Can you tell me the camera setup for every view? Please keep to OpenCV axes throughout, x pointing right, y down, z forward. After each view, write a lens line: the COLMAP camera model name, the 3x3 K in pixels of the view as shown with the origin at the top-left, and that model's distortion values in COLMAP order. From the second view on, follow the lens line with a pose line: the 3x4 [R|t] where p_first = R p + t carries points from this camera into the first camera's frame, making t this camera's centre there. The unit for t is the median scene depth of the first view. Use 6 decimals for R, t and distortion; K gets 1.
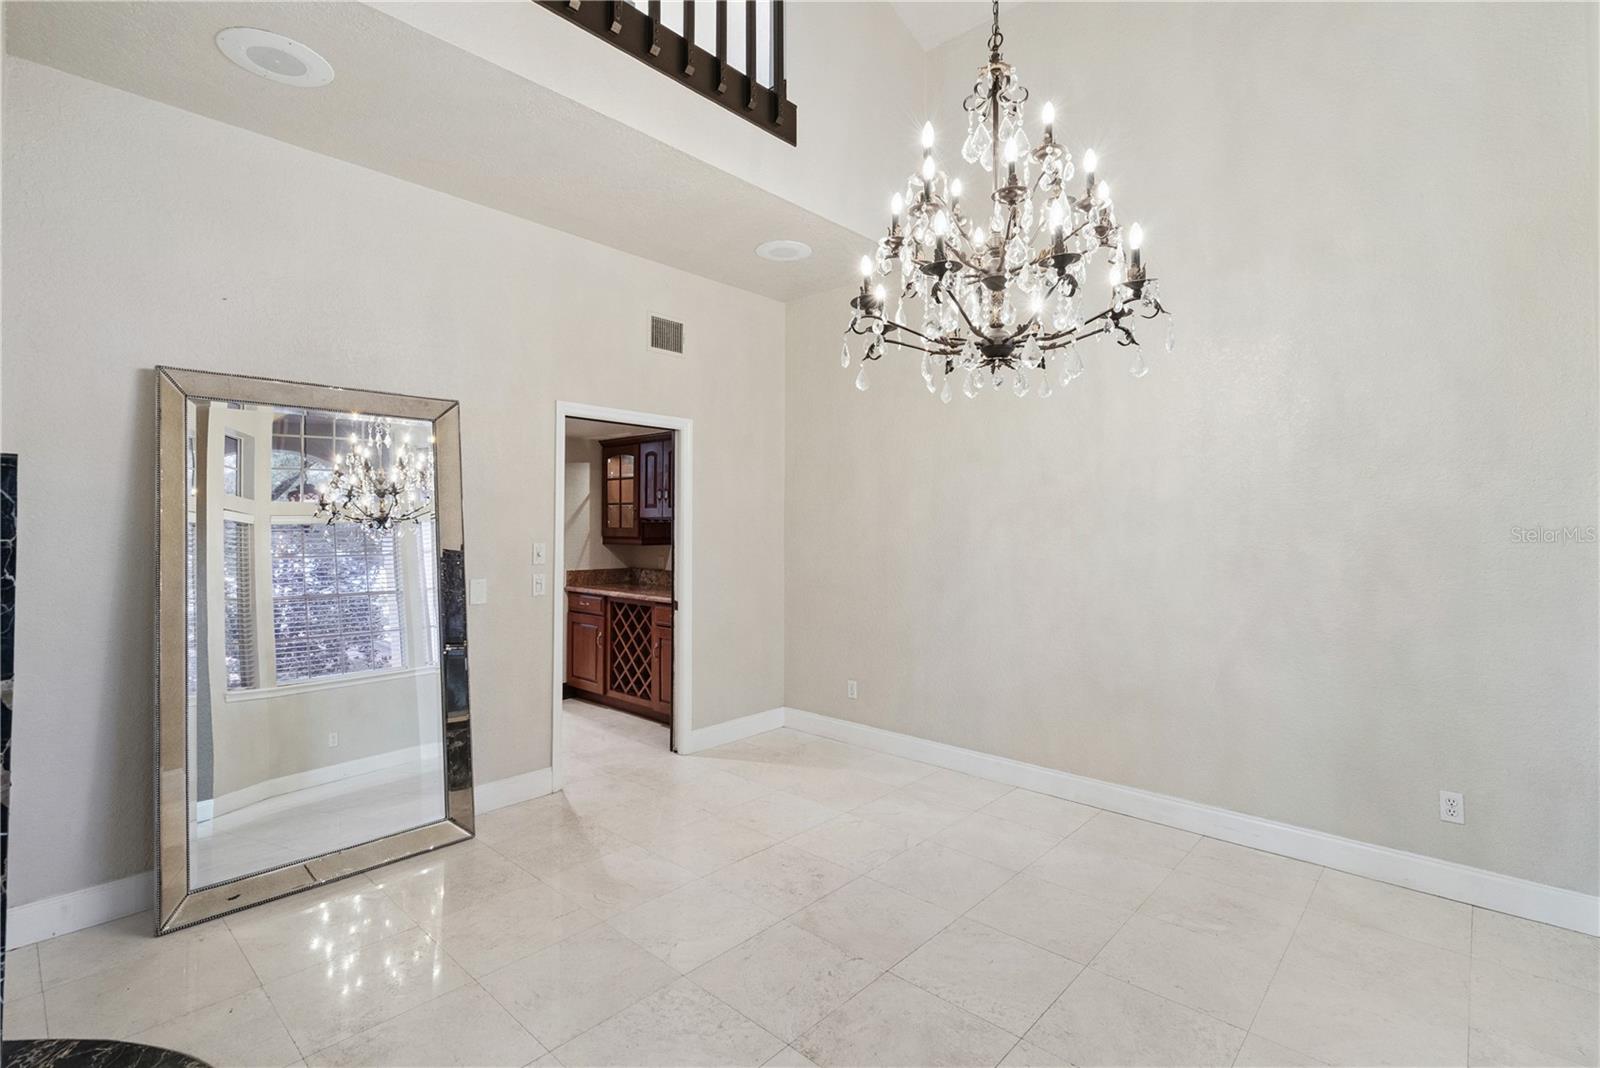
lens RADIAL K [[735.1, 0, 802.2], [0, 735.1, 528.1], [0, 0, 1]] dist [-0.001503, 0.000029]
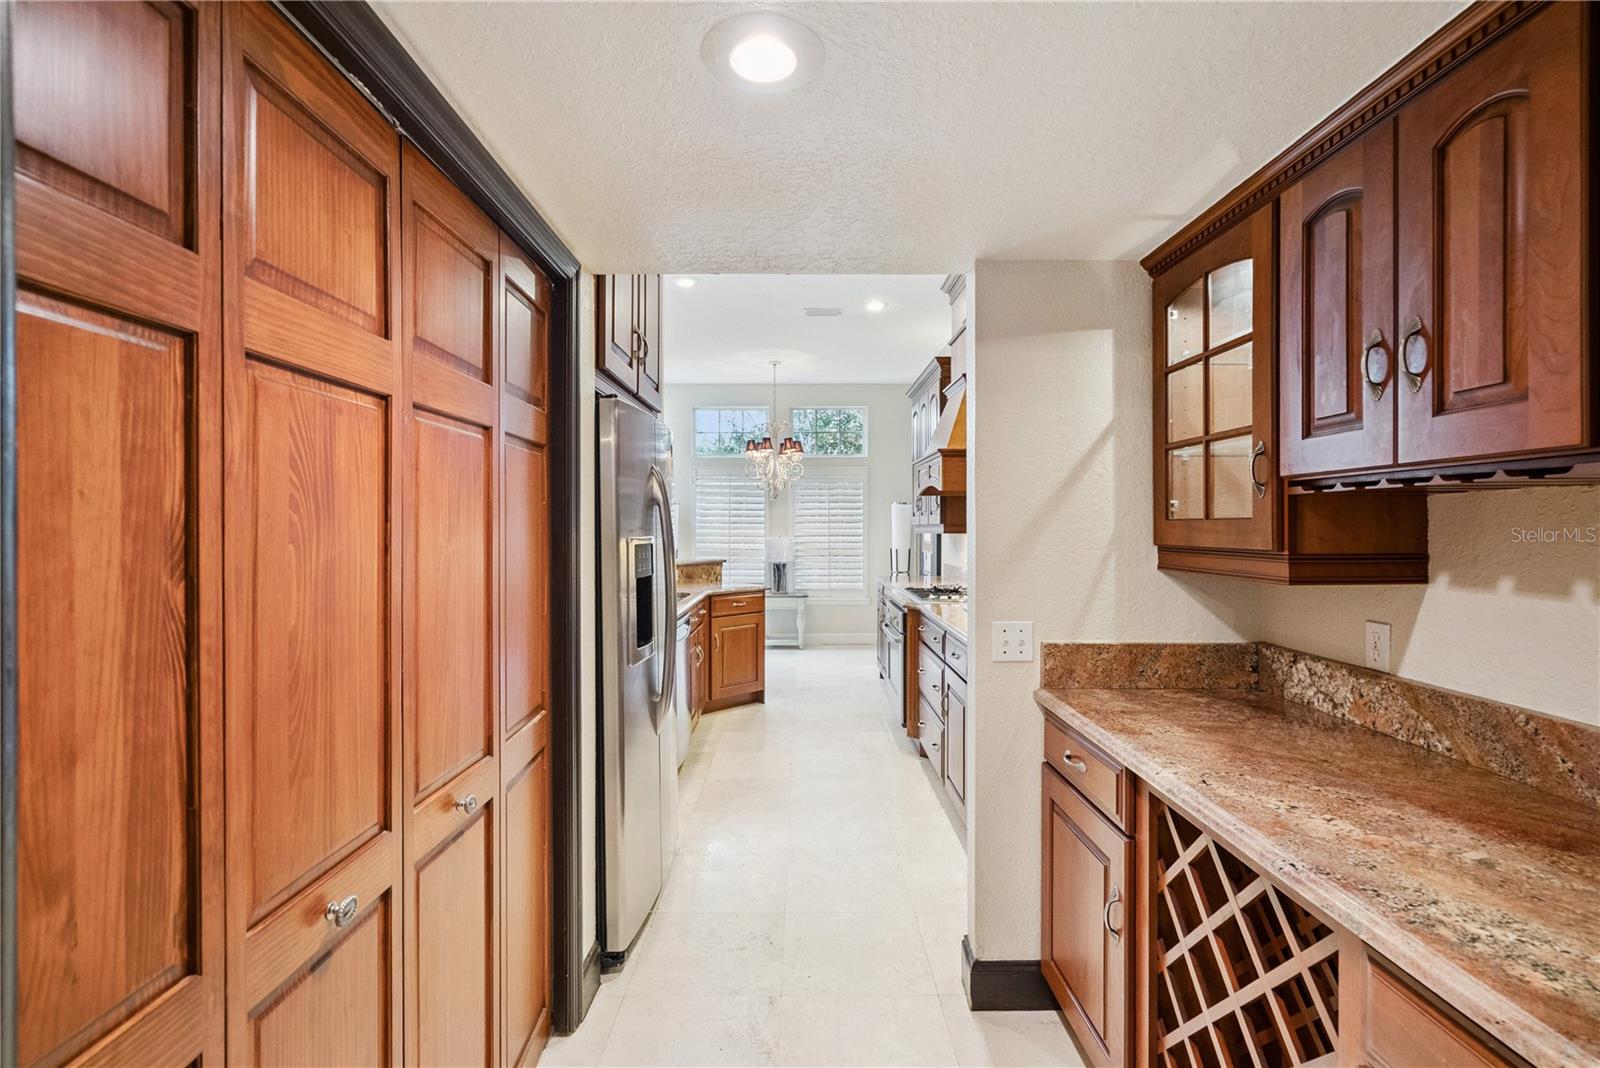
lens RADIAL K [[735.1, 0, 802.2], [0, 735.1, 528.1], [0, 0, 1]] dist [-0.001503, 0.000029]
pose [[0.677690, -0.004380, -0.735335, -0.140964], [0.003182, 0.999990, -0.003024, 0.003770], [0.735341, -0.000291, 0.677697, 0.683301]]
